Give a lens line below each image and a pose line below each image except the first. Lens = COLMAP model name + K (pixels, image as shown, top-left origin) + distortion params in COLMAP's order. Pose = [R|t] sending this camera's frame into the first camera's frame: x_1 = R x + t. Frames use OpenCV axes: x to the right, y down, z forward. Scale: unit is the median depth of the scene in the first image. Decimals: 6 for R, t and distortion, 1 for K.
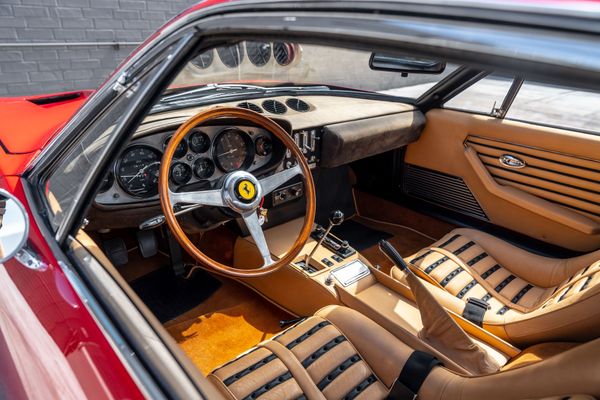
lens RADIAL K [[424.9, 0, 300.0], [0, 424.9, 200.0], [0, 0, 1]] dist [-0.039808, 0.046538]
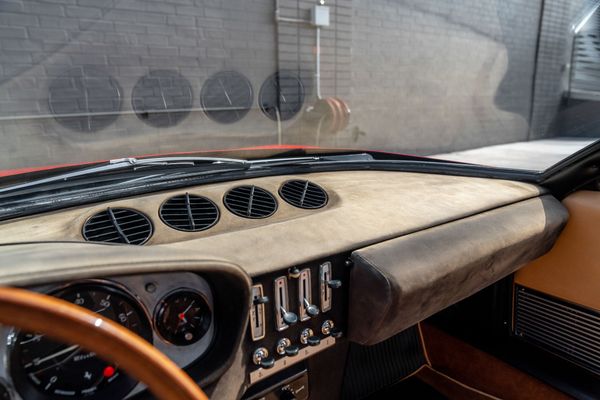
lens RADIAL K [[424.9, 0, 300.0], [0, 424.9, 200.0], [0, 0, 1]] dist [-0.039808, 0.046538]
pose [[0.991368, -0.013961, -0.130363, 0.052580], [-0.005416, 0.989104, -0.147119, -0.141281], [0.130997, 0.146555, 0.980490, 0.505277]]
